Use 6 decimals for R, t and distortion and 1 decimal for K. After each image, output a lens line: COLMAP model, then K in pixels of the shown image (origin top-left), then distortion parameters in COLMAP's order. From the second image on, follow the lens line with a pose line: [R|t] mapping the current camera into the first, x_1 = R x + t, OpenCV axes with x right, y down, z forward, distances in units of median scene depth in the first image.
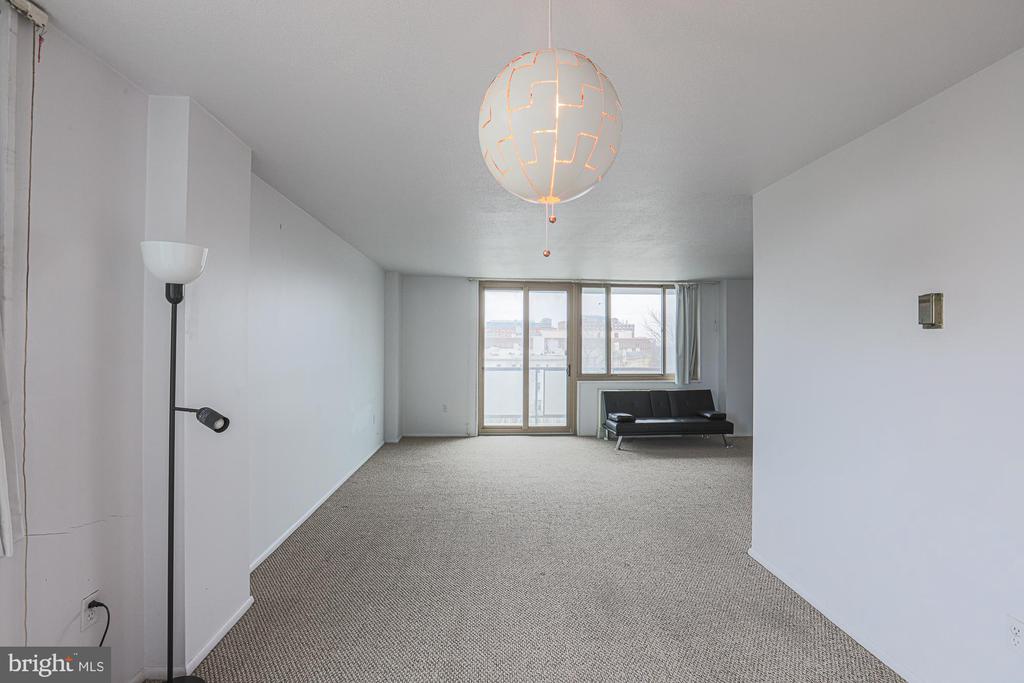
lens RADIAL K [[470.0, 0, 514.1], [0, 470.0, 344.7], [0, 0, 1]] dist [-0.040580, 0.006721]
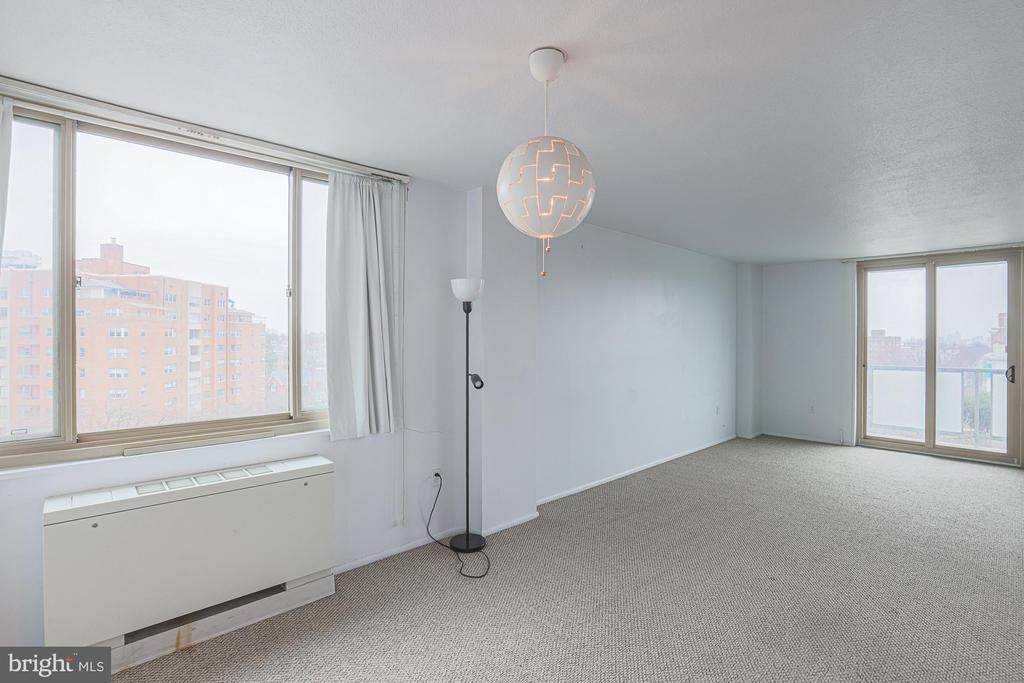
lens RADIAL K [[470.0, 0, 508.2], [0, 470.0, 335.7], [0, 0, 1]] dist [-0.040580, 0.006721]
pose [[0.639479, -0.004971, -0.768793, 0.158578], [0.000468, 0.999981, -0.006077, 0.001398], [0.768809, 0.003526, 0.639469, -0.004053]]
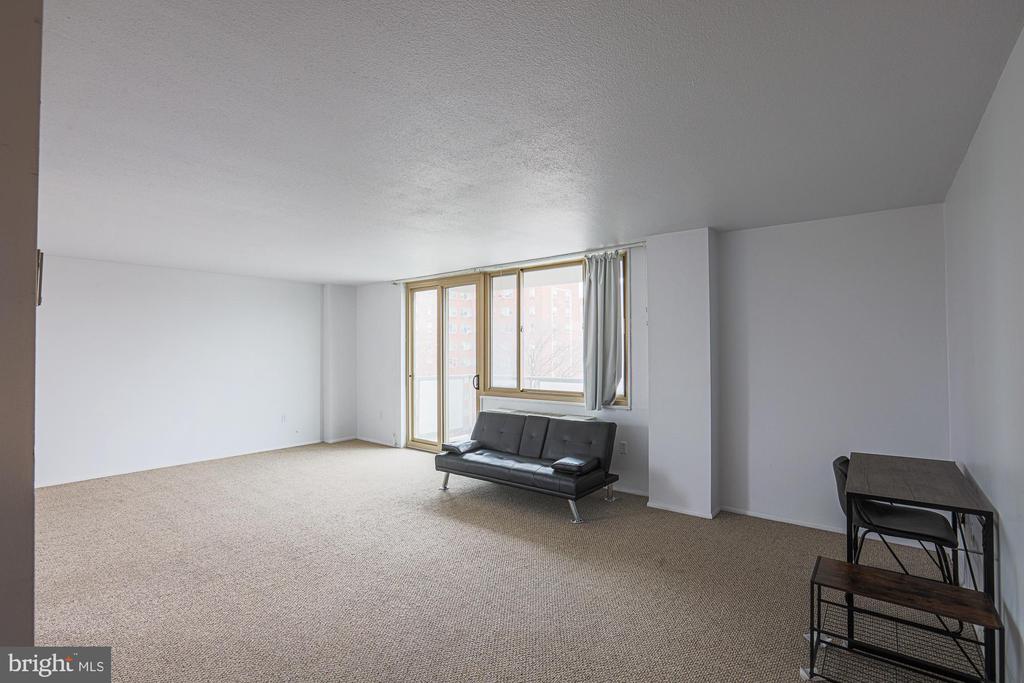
lens RADIAL K [[470.0, 0, 507.3], [0, 470.0, 339.8], [0, 0, 1]] dist [-0.040580, 0.006721]
pose [[0.732877, -0.021606, -0.680018, 0.721981], [0.011209, 0.999743, -0.019685, -0.001381], [0.680269, 0.006805, 0.732931, 0.454665]]
